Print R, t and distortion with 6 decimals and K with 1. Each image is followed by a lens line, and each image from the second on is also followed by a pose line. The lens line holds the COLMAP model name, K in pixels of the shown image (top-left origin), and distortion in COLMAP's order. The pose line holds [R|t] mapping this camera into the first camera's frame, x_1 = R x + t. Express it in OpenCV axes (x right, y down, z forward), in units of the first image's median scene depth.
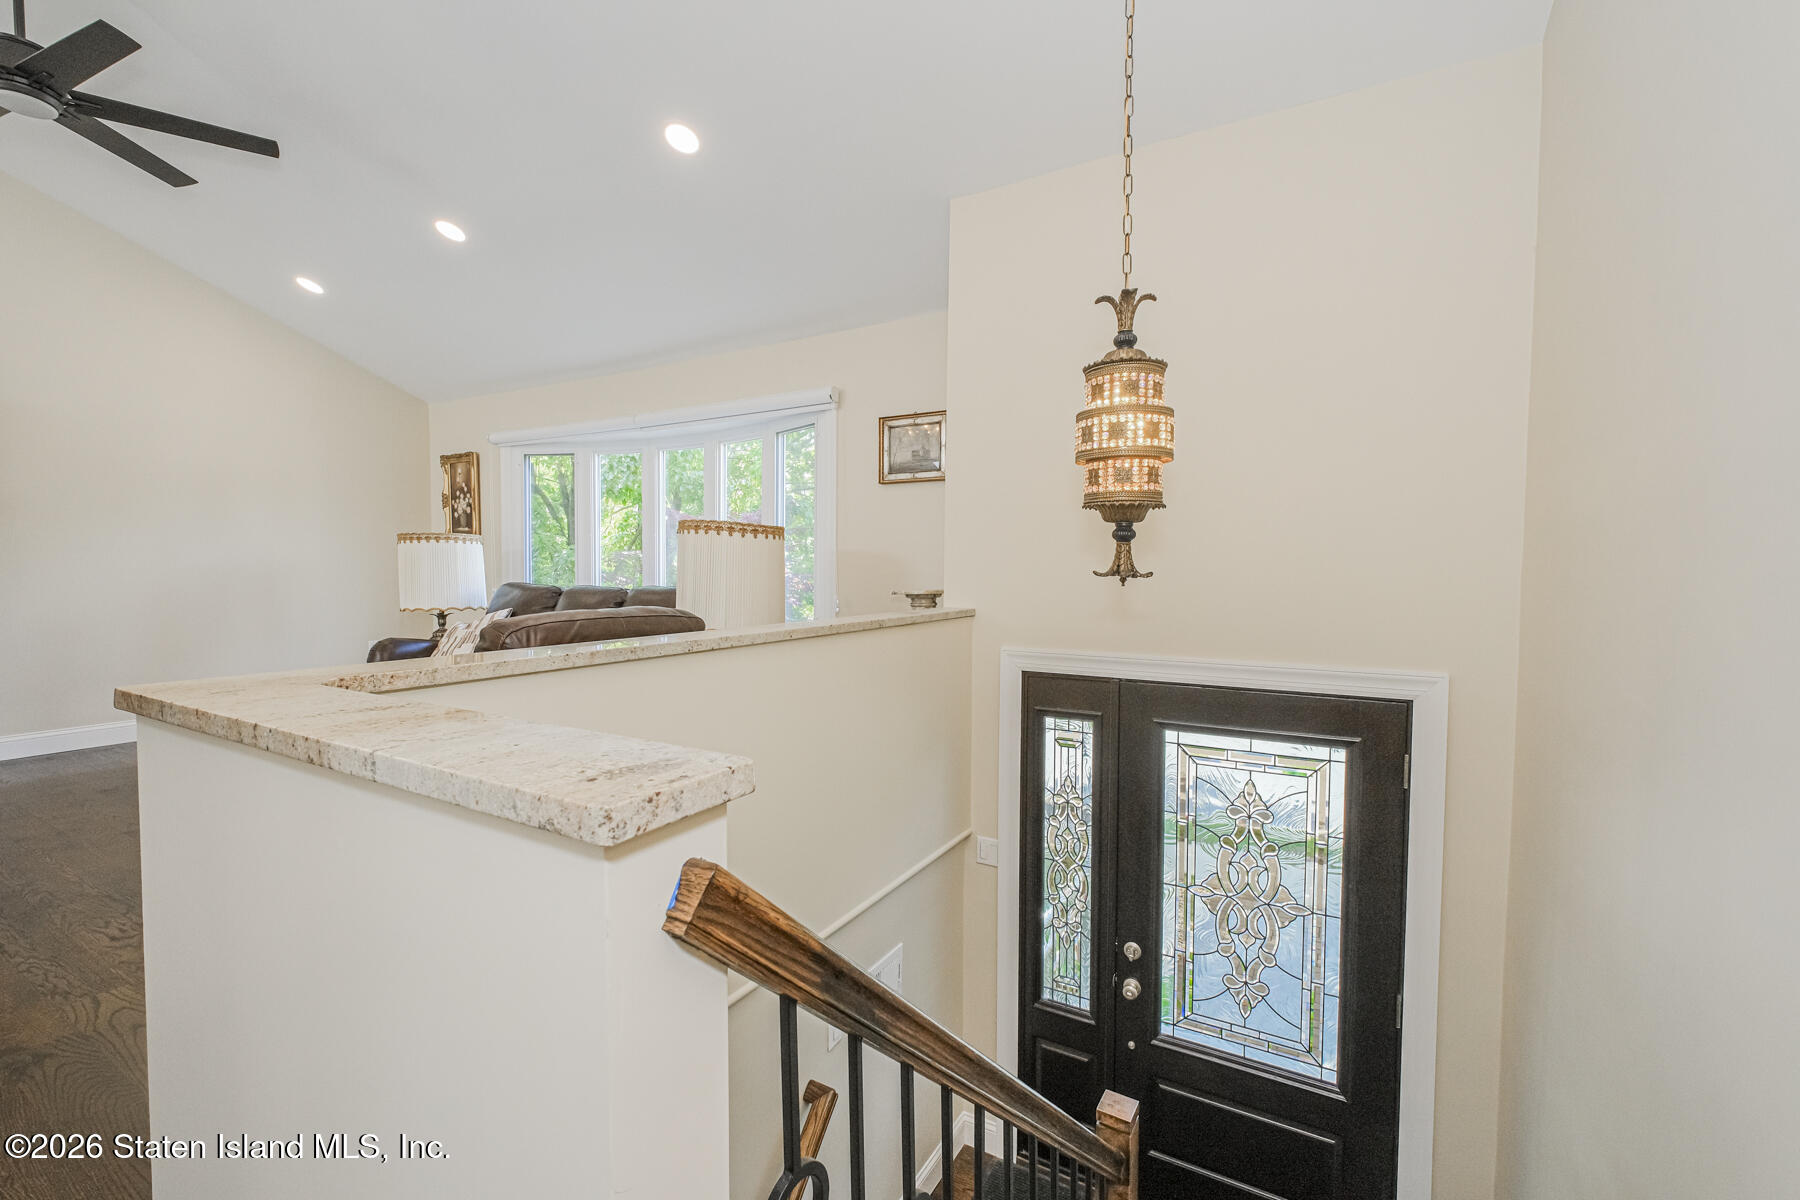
lens RADIAL K [[751.2, 0, 906.7], [0, 751.2, 597.7], [0, 0, 1]] dist [-0.001524, -0.000540]
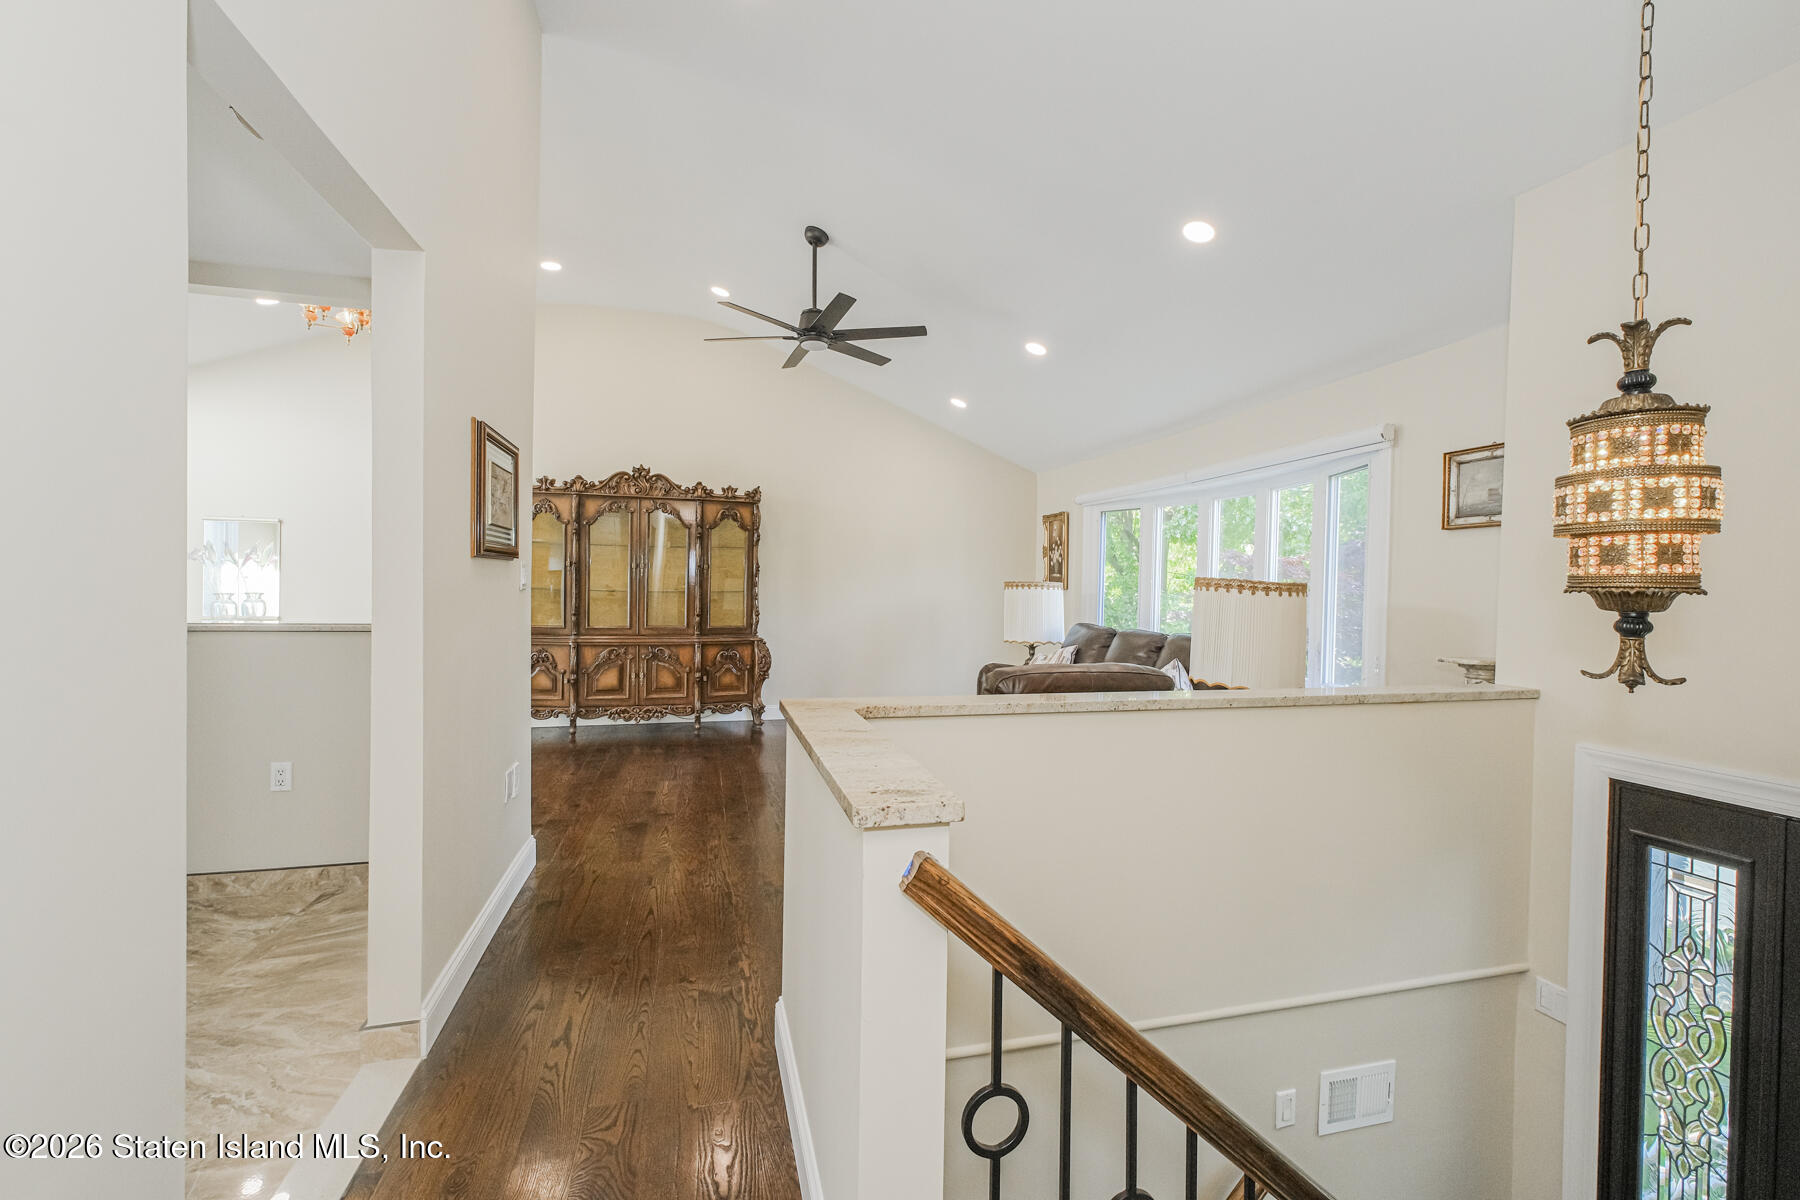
lens RADIAL K [[752.0, 0, 904.3], [0, 752.0, 599.5], [0, 0, 1]] dist [0.000409, -0.000403]
pose [[0.707174, 0.017756, -0.706817, 0.143493], [-0.042791, 0.998927, -0.017718, -0.031256], [0.705744, 0.042775, 0.707175, -0.042795]]
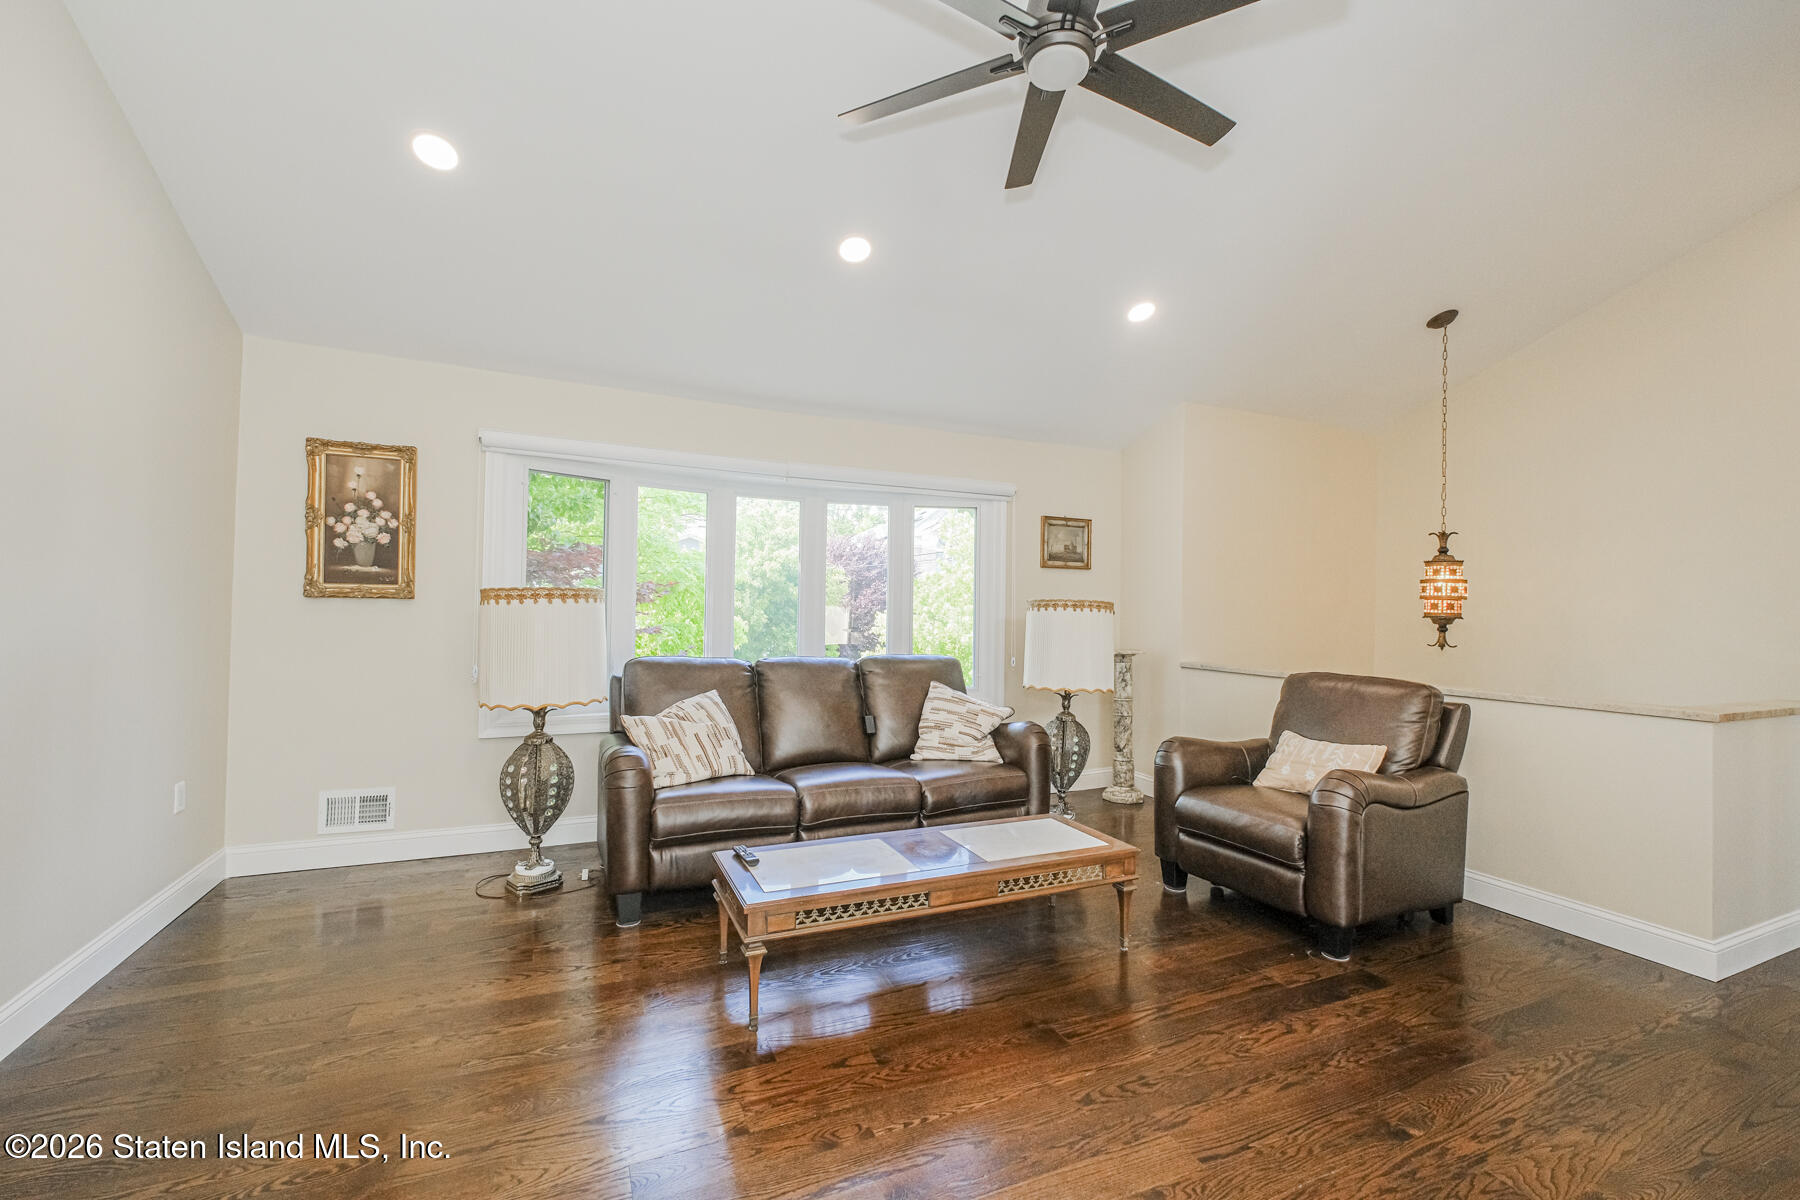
lens RADIAL K [[751.2, 0, 906.7], [0, 751.2, 597.7], [0, 0, 1]] dist [-0.001524, -0.000540]
pose [[0.581002, 0.017890, 0.813706, -1.264765], [0.016948, 0.999276, -0.034071, -0.062524], [-0.813726, 0.033586, 0.580278, 0.465876]]
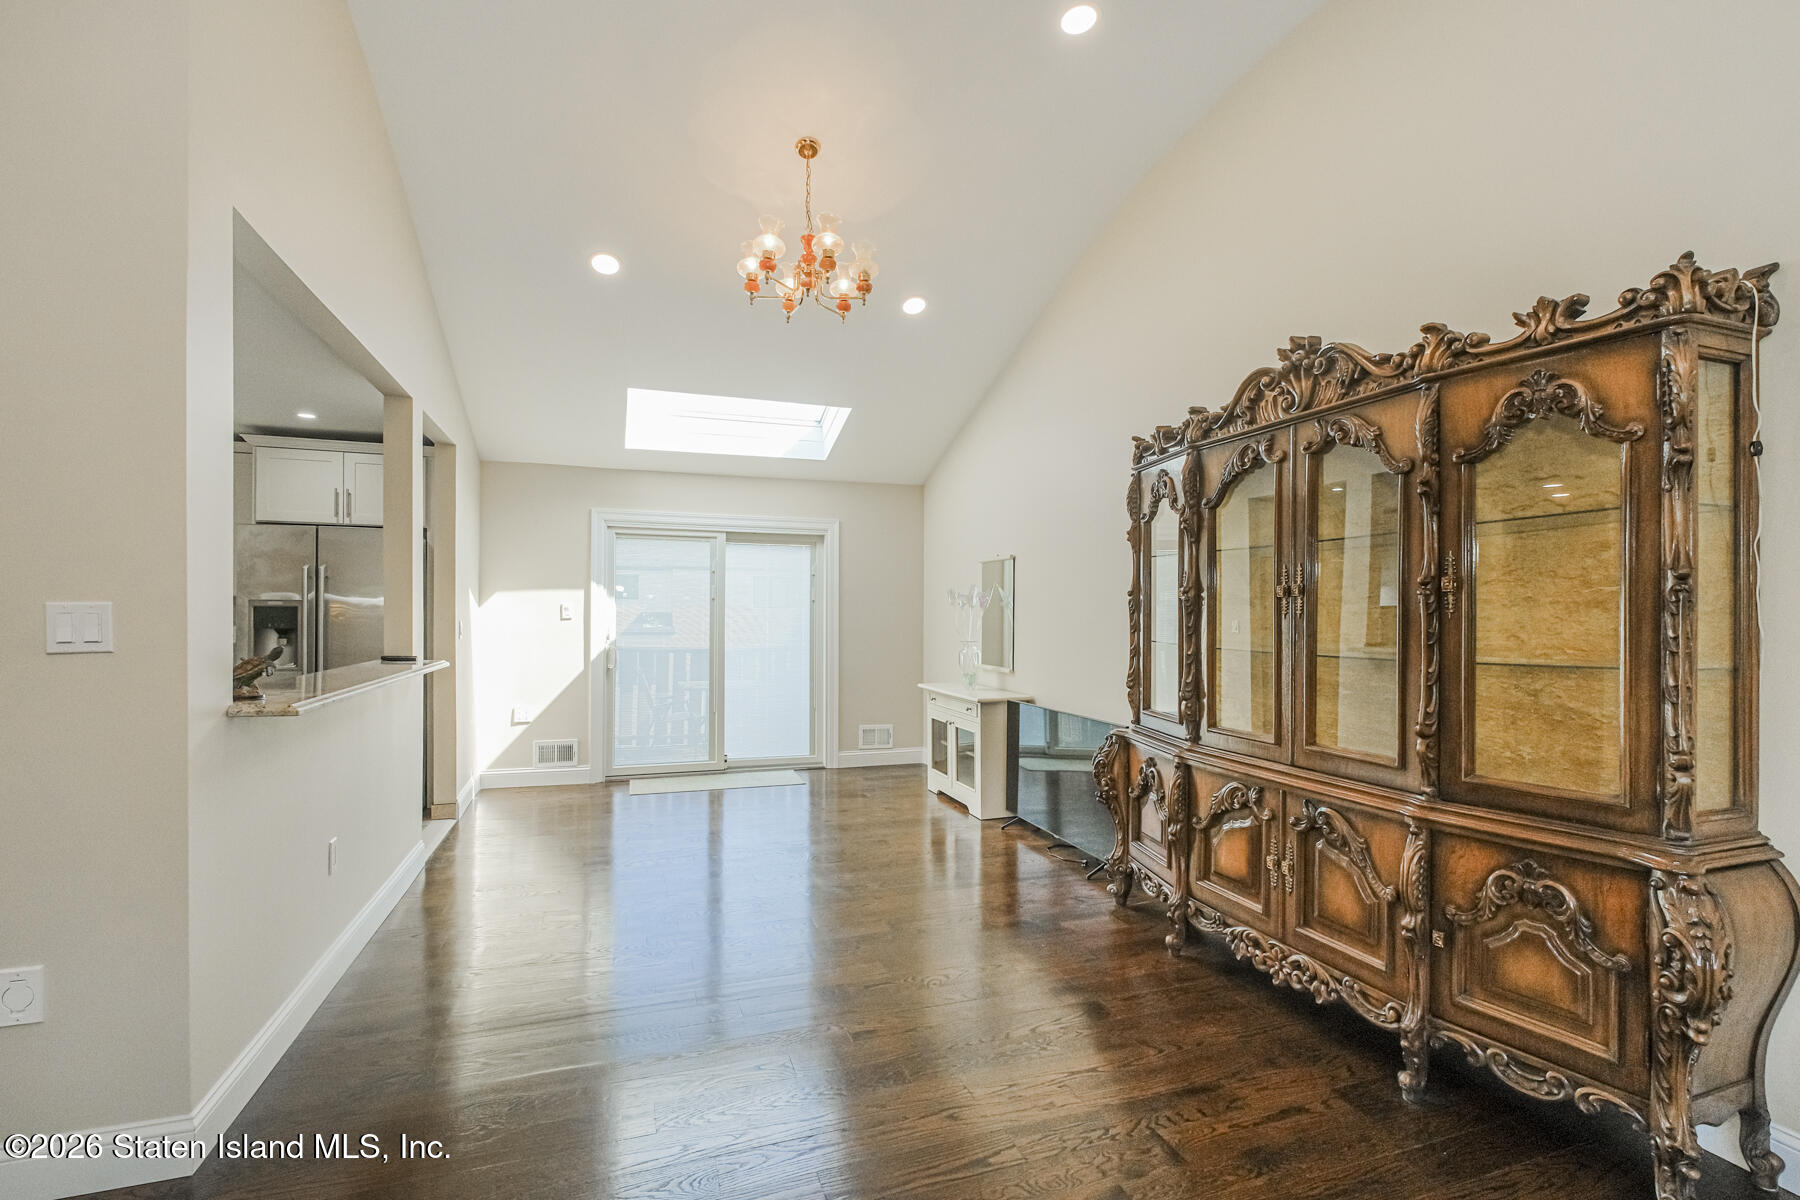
lens RADIAL K [[792.5, 0, 891.0], [0, 792.5, 618.1], [0, 0, 1]] dist [-0.000532, -0.000136]
pose [[-0.654833, -0.003851, -0.755764, -0.663780], [-0.041243, 0.998679, 0.030647, -0.091371], [0.754647, 0.051238, -0.654127, 0.879312]]
